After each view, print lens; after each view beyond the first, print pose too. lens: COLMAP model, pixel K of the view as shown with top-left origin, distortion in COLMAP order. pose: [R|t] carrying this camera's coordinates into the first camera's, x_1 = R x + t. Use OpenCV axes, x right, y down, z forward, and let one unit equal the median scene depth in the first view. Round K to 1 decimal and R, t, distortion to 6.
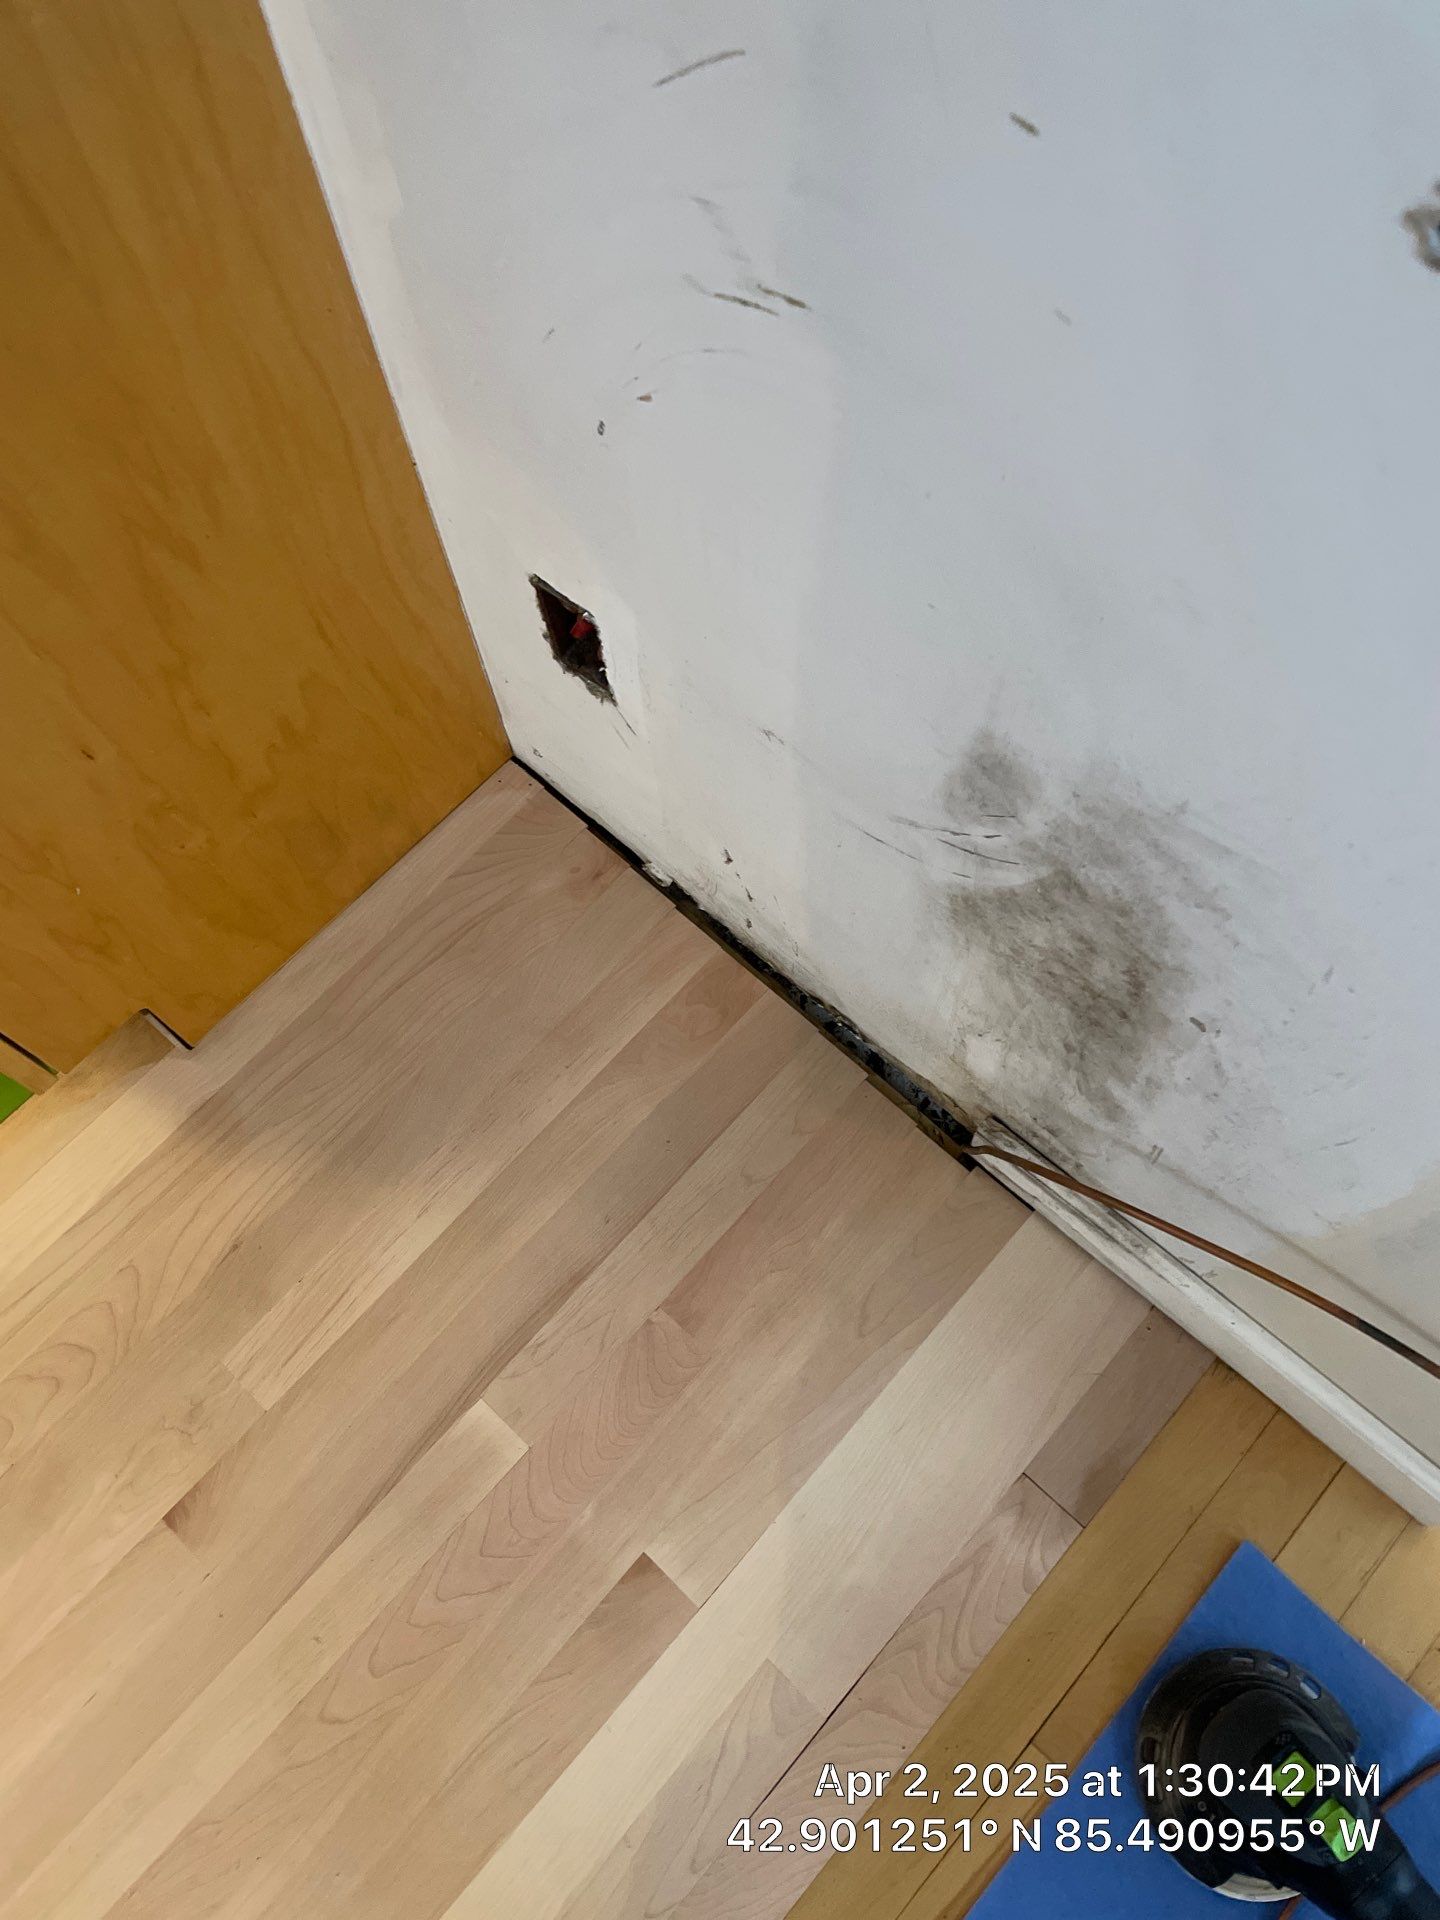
lens RADIAL K [[1460.4, 0, 715.4], [0, 1460.4, 962.1], [0, 0, 1]] dist [0.094310, -0.001488]
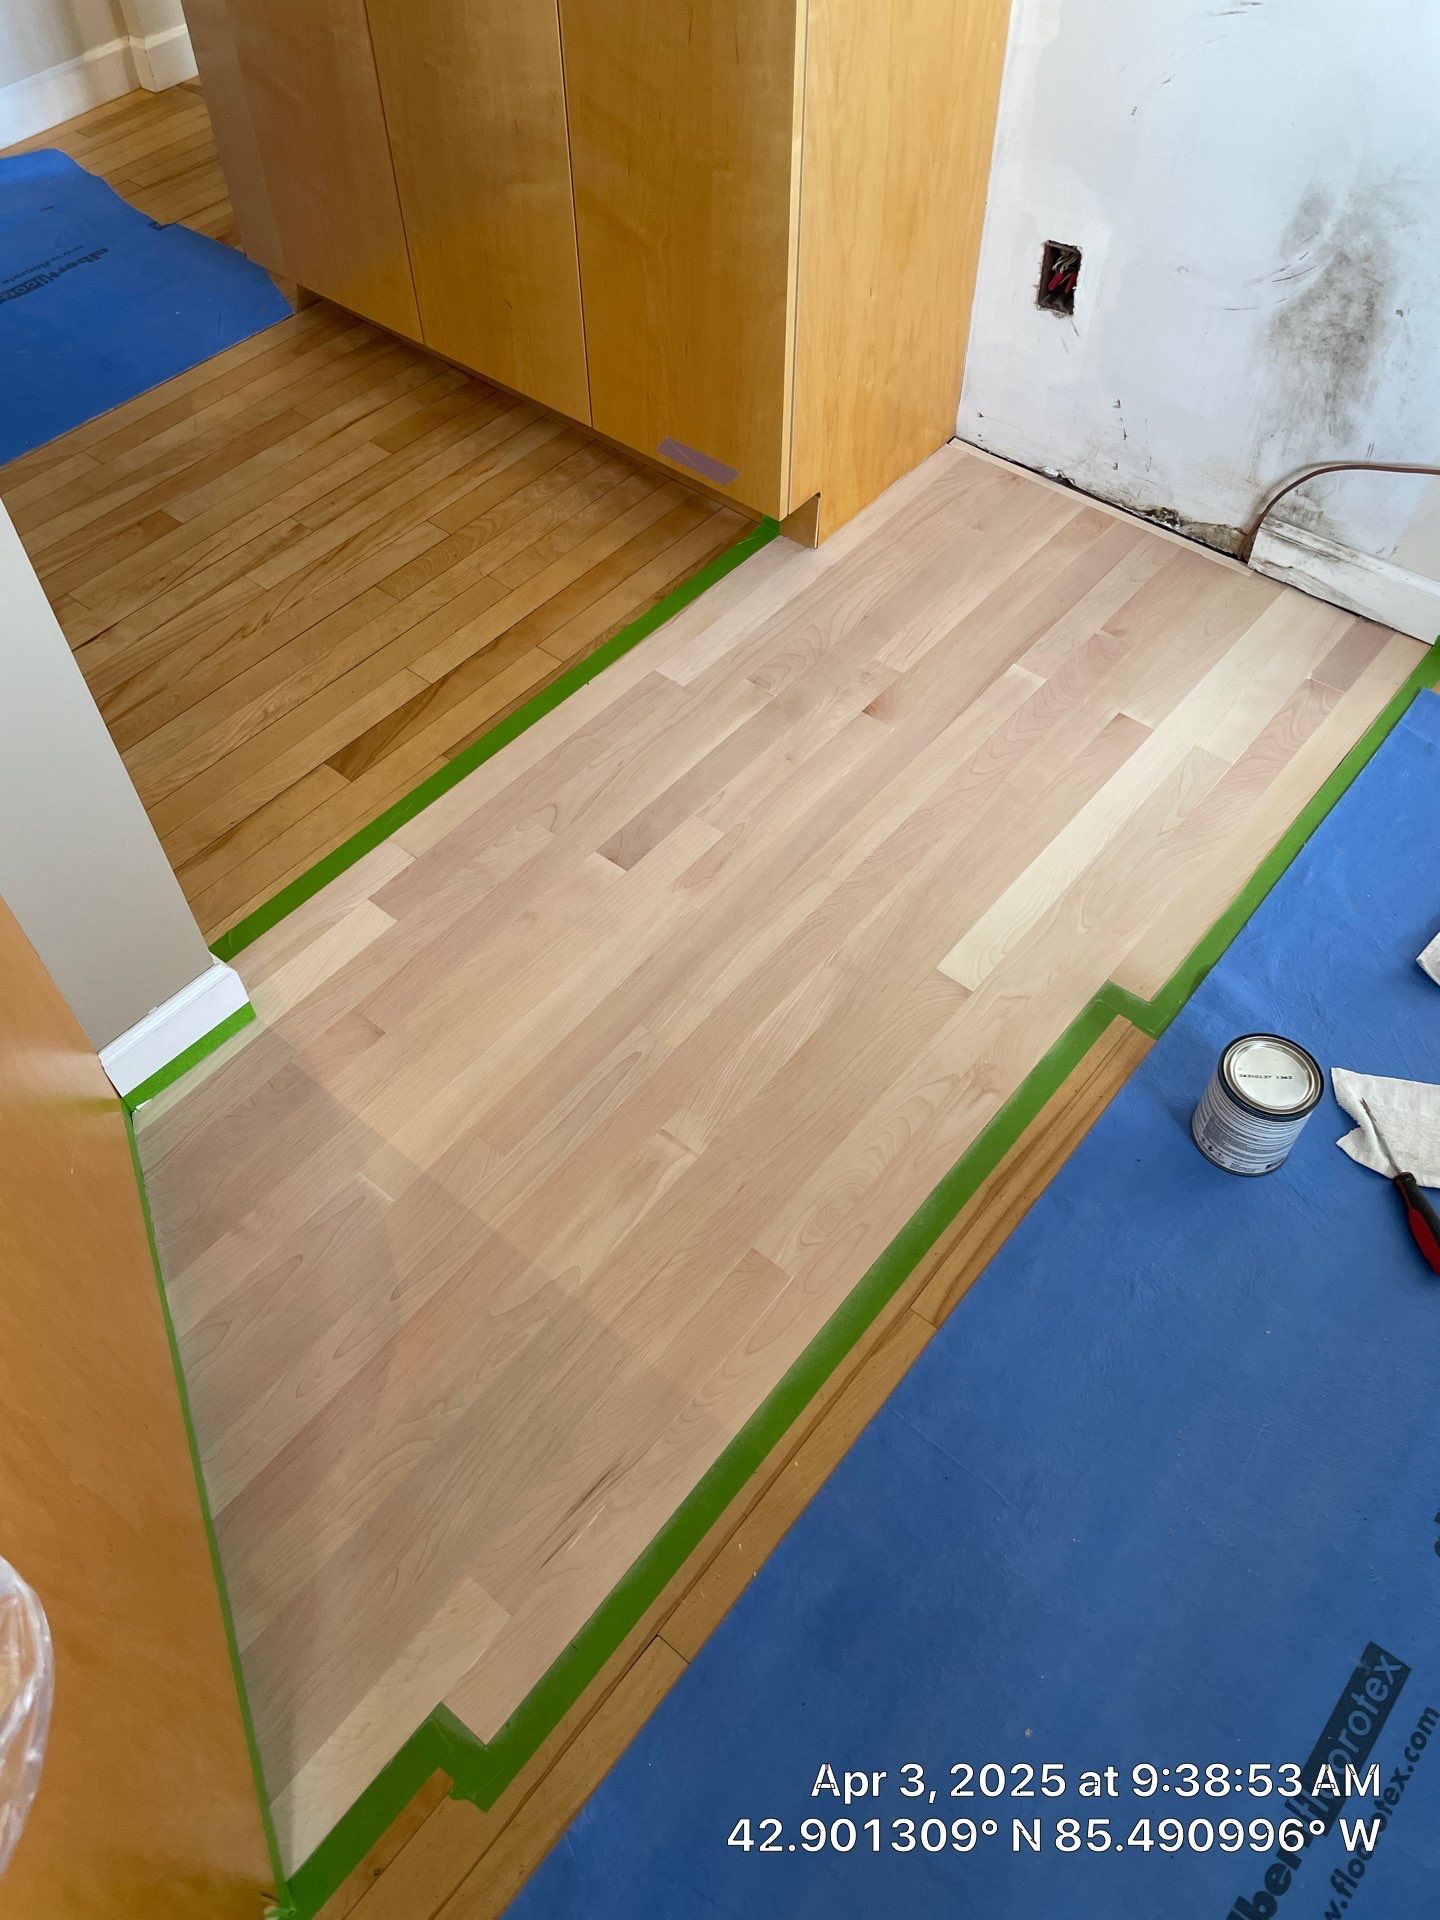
lens RADIAL K [[1463.6, 0, 707.3], [0, 1463.6, 955.6], [0, 0, 1]] dist [0.071234, -0.110465]
pose [[0.998320, -0.023611, 0.052907, -0.688285], [0.036993, 0.962579, -0.268464, 1.191199], [-0.044589, 0.269970, 0.961836, -0.719706]]
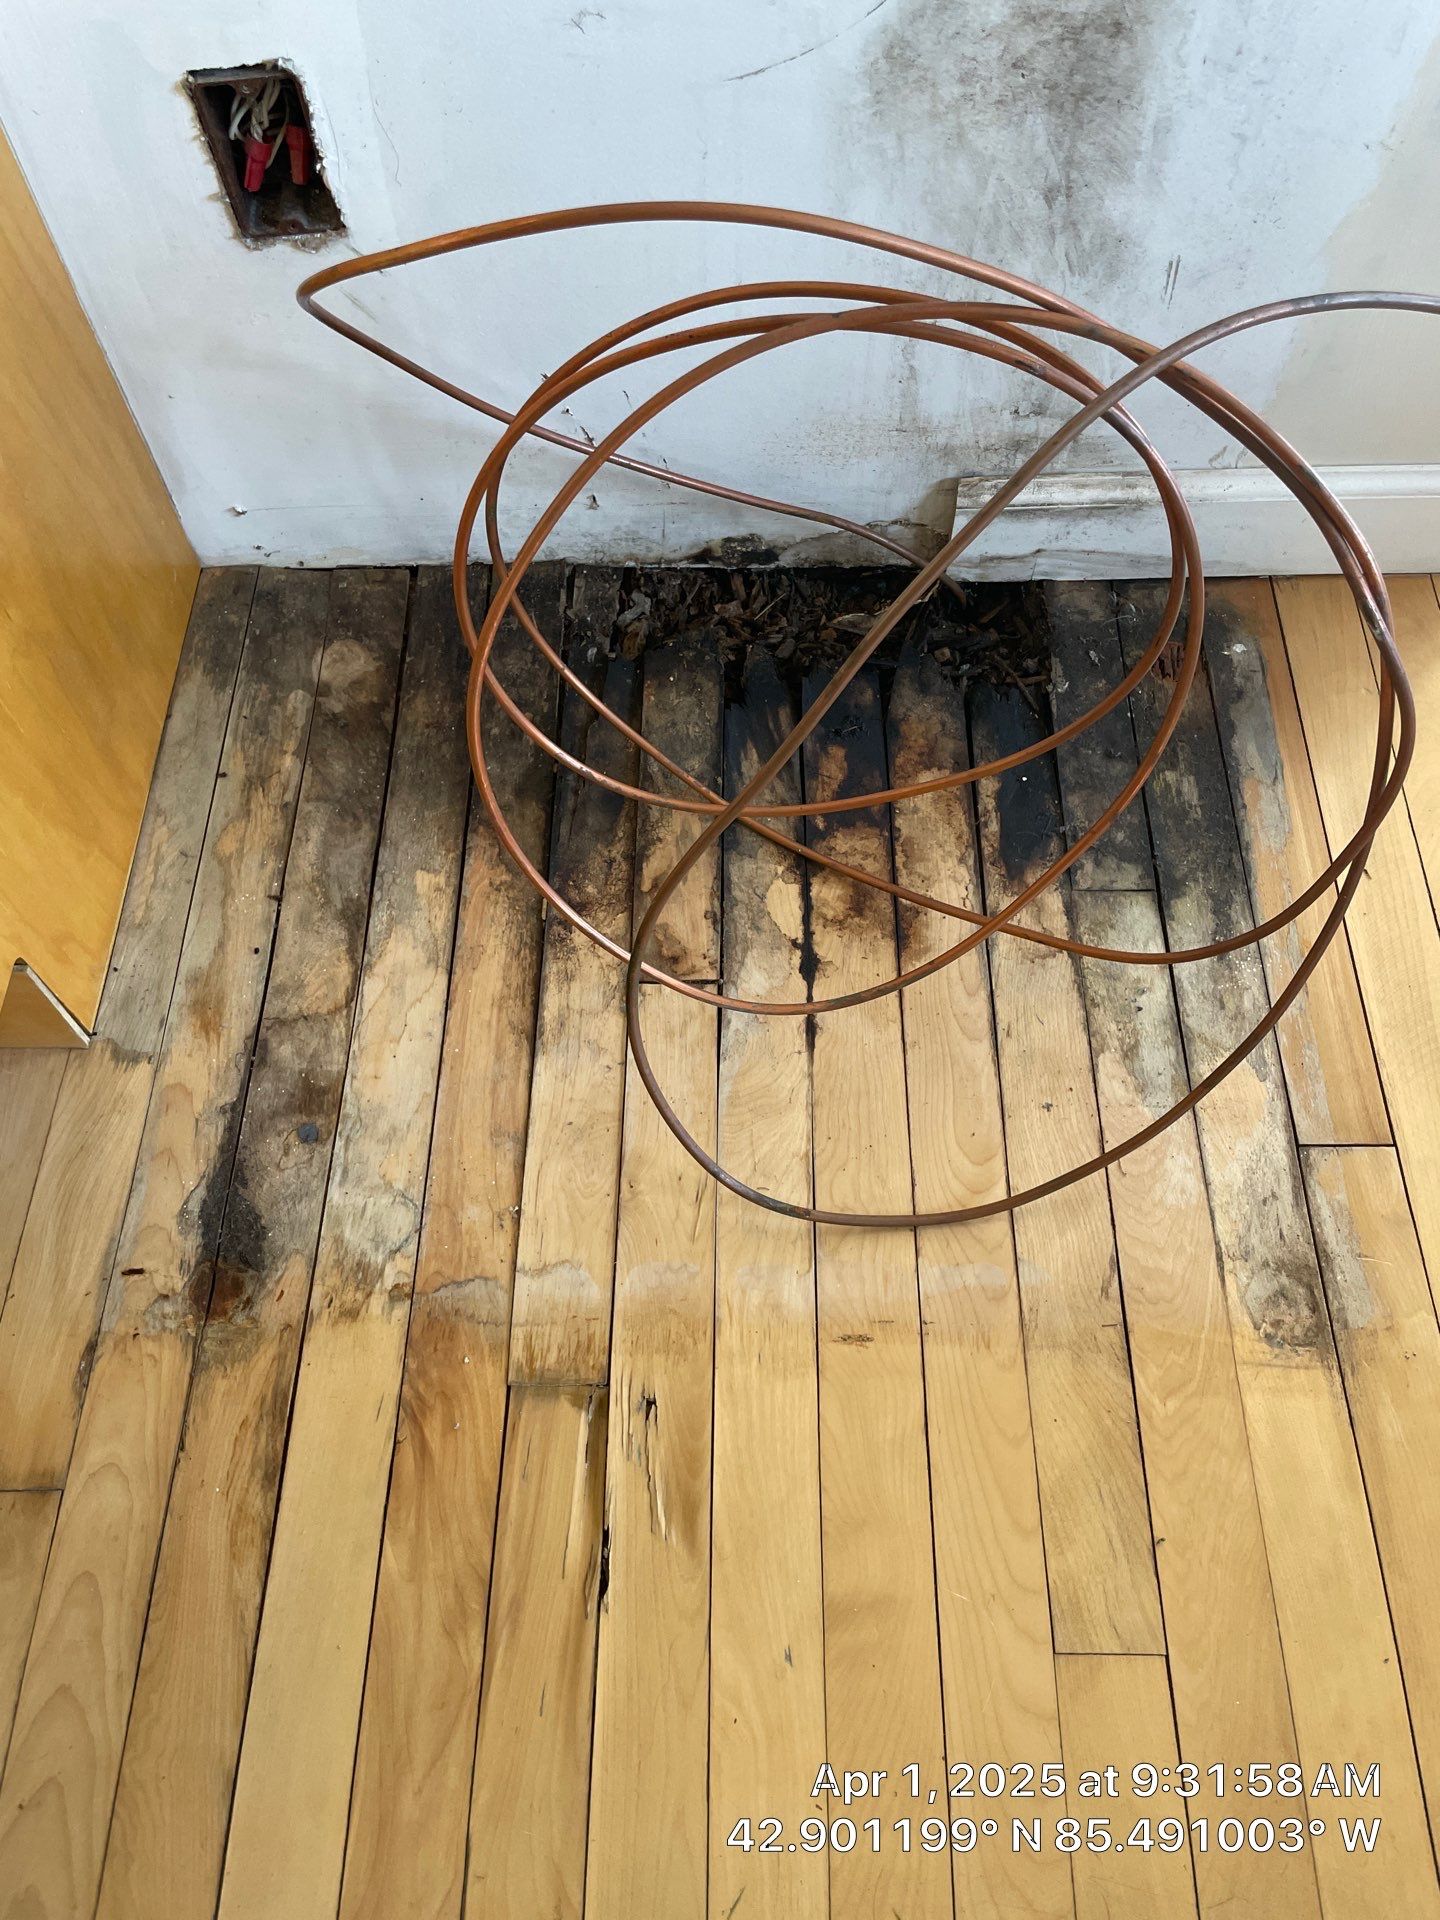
lens RADIAL K [[1463.6, 0, 721.7], [0, 1463.6, 951.9], [0, 0, 1]] dist [0.071234, -0.110465]
pose [[0.742247, -0.571888, 0.349304, -0.405248], [0.615266, 0.788136, -0.017044, 0.261888], [-0.265552, 0.227565, 0.936854, 0.266311]]
